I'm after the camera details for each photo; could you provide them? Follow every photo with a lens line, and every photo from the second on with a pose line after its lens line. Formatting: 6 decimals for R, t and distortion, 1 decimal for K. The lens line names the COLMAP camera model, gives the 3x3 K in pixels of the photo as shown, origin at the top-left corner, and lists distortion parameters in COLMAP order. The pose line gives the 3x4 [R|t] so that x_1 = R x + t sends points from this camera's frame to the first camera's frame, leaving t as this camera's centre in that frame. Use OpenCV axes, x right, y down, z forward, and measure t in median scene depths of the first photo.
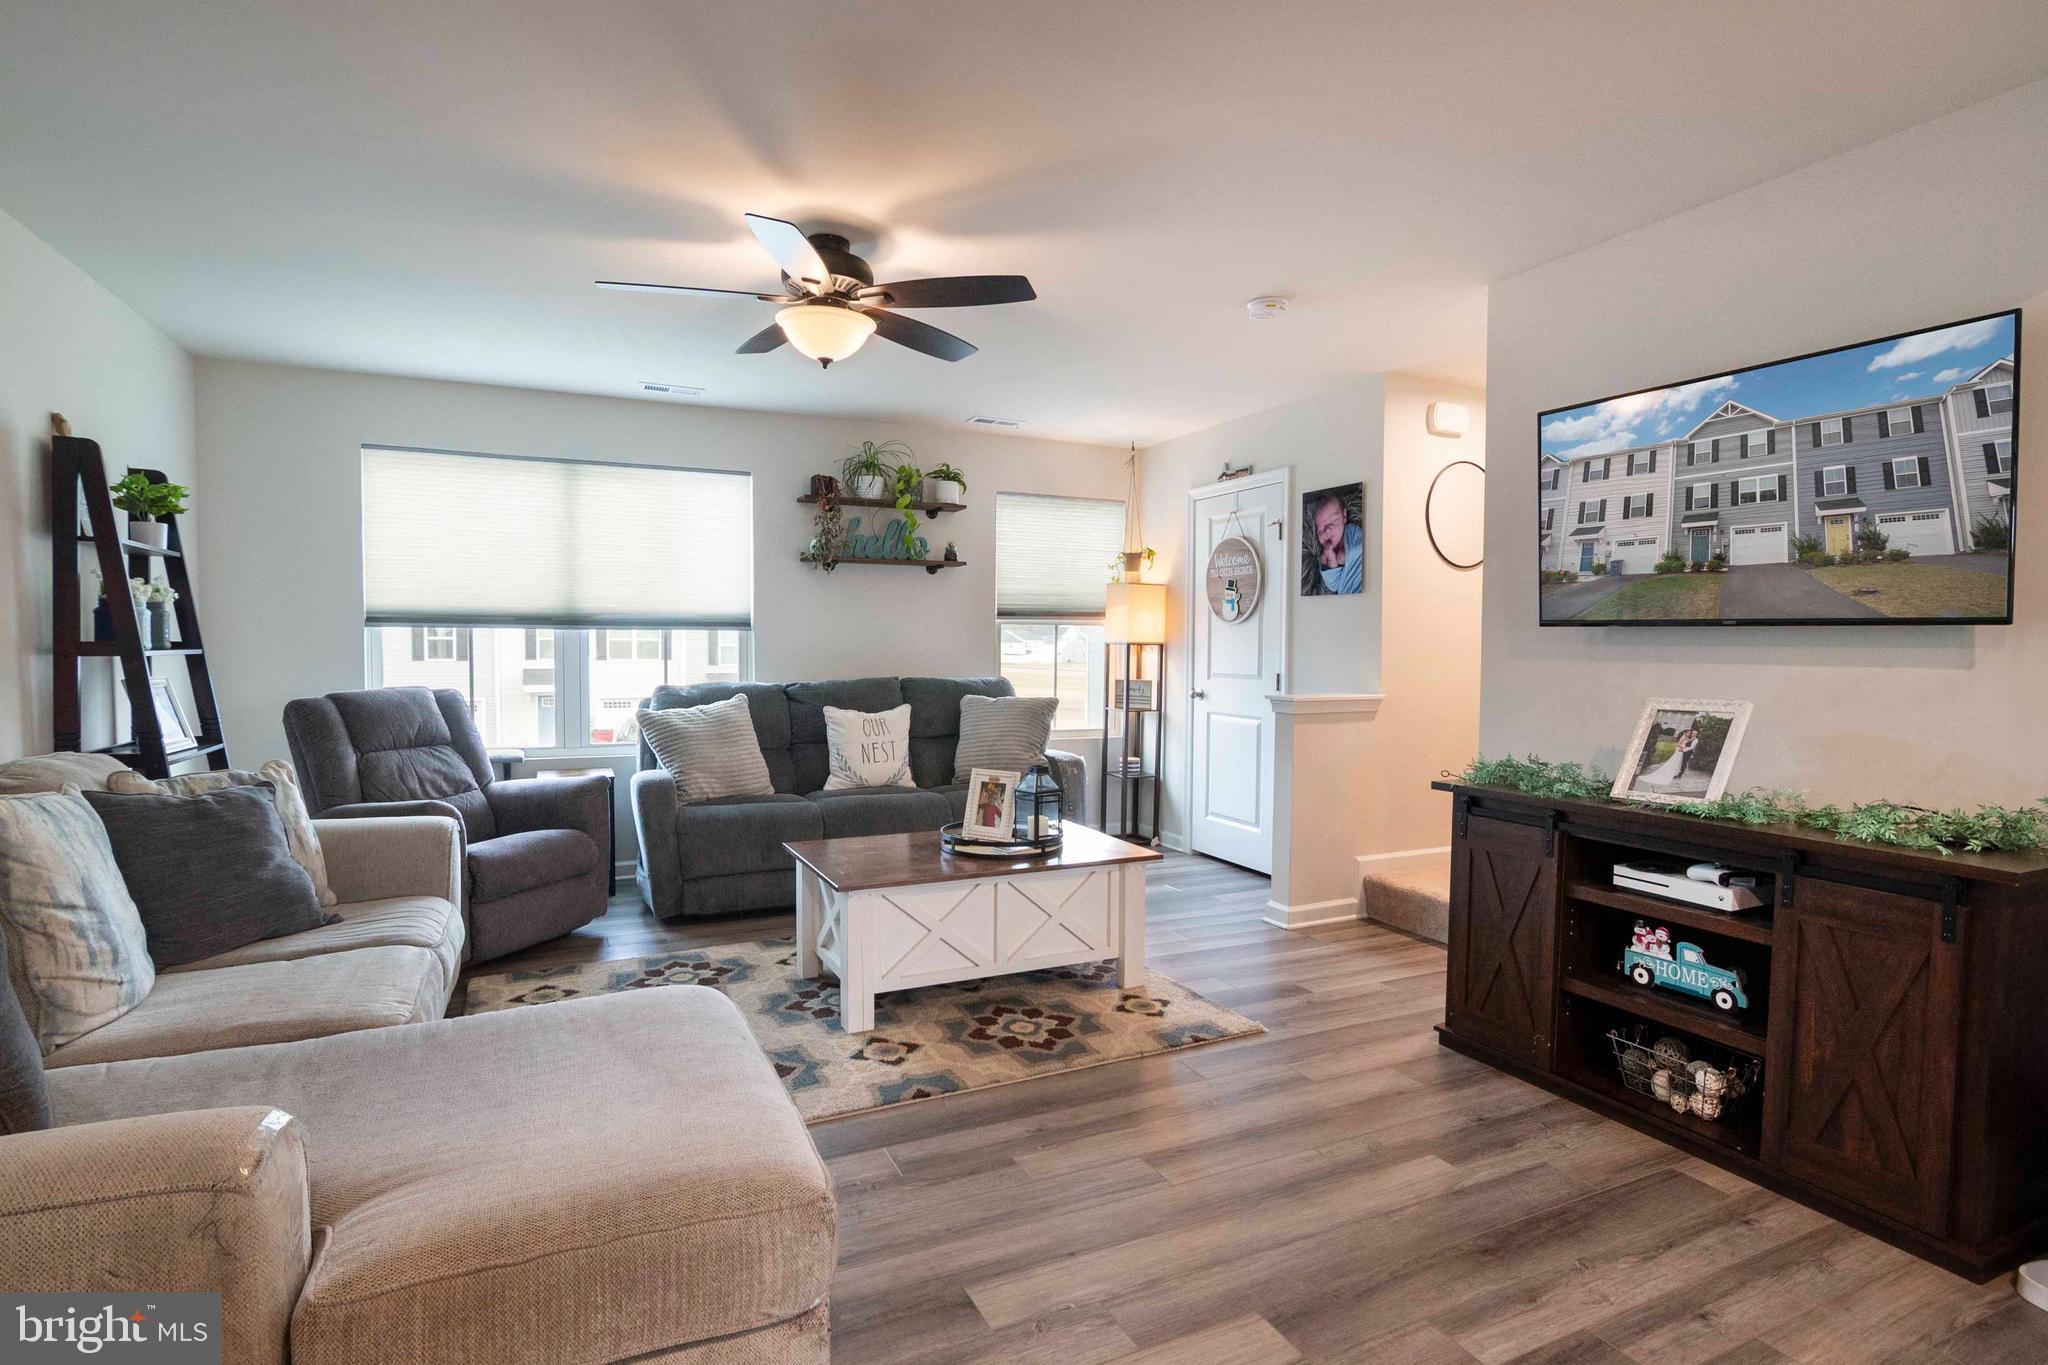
lens RADIAL K [[1011.3, 0, 1015.0], [0, 1011.3, 681.4], [0, 0, 1]] dist [-0.026117, 0.007011]
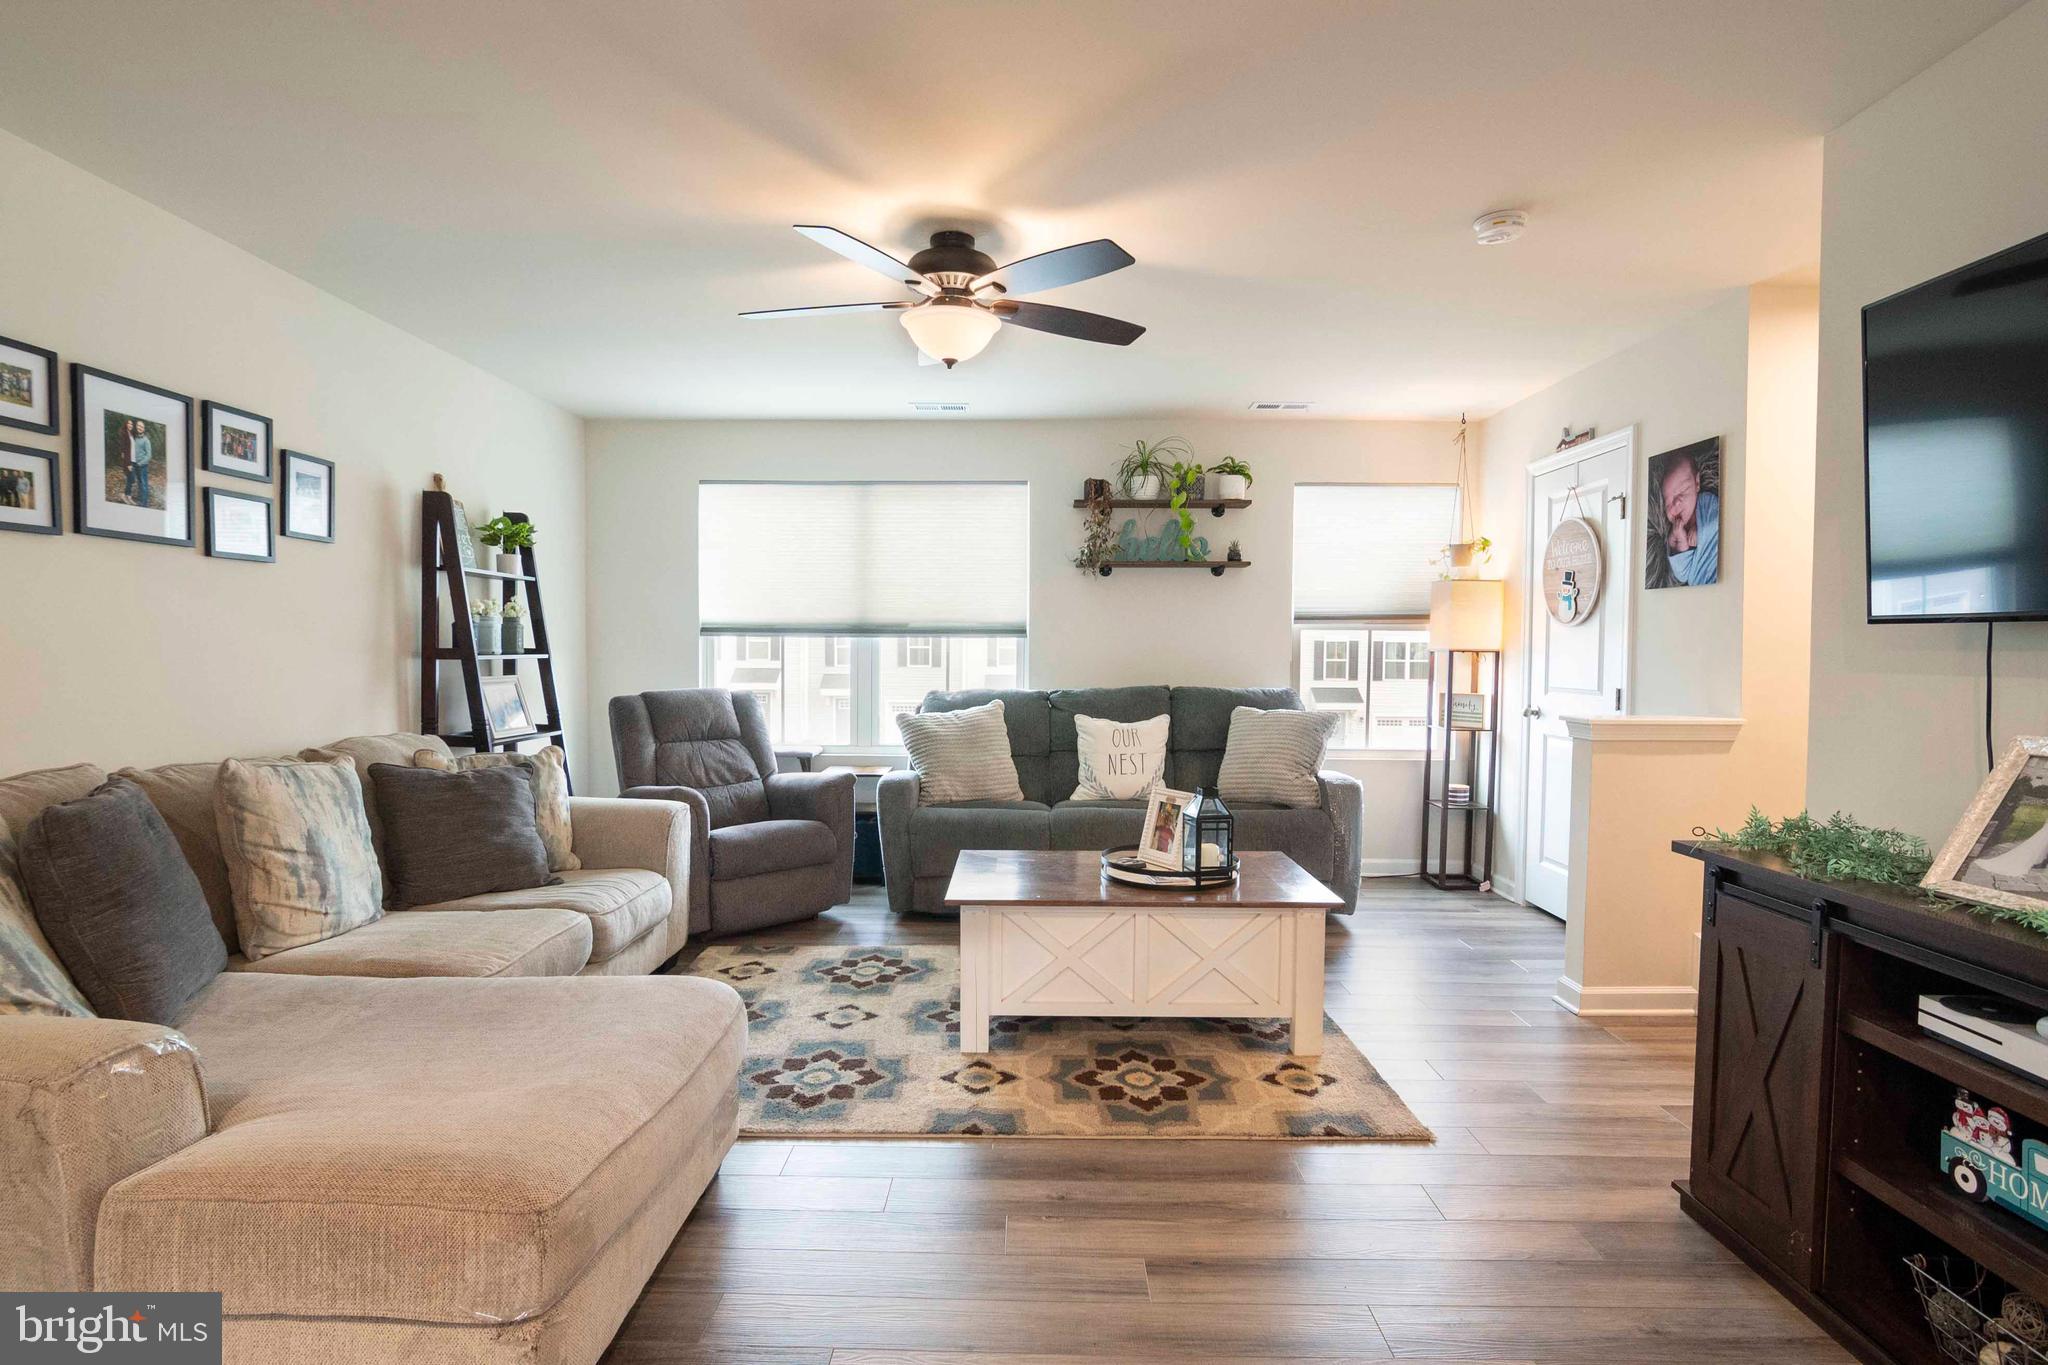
lens RADIAL K [[1011.3, 0, 1012.6], [0, 1011.3, 683.2], [0, 0, 1]] dist [-0.026117, 0.007011]
pose [[0.897477, 0.013897, -0.440841, 0.260548], [-0.016583, 0.999860, -0.002239, -0.003360], [0.440748, 0.009320, 0.897582, 0.128831]]
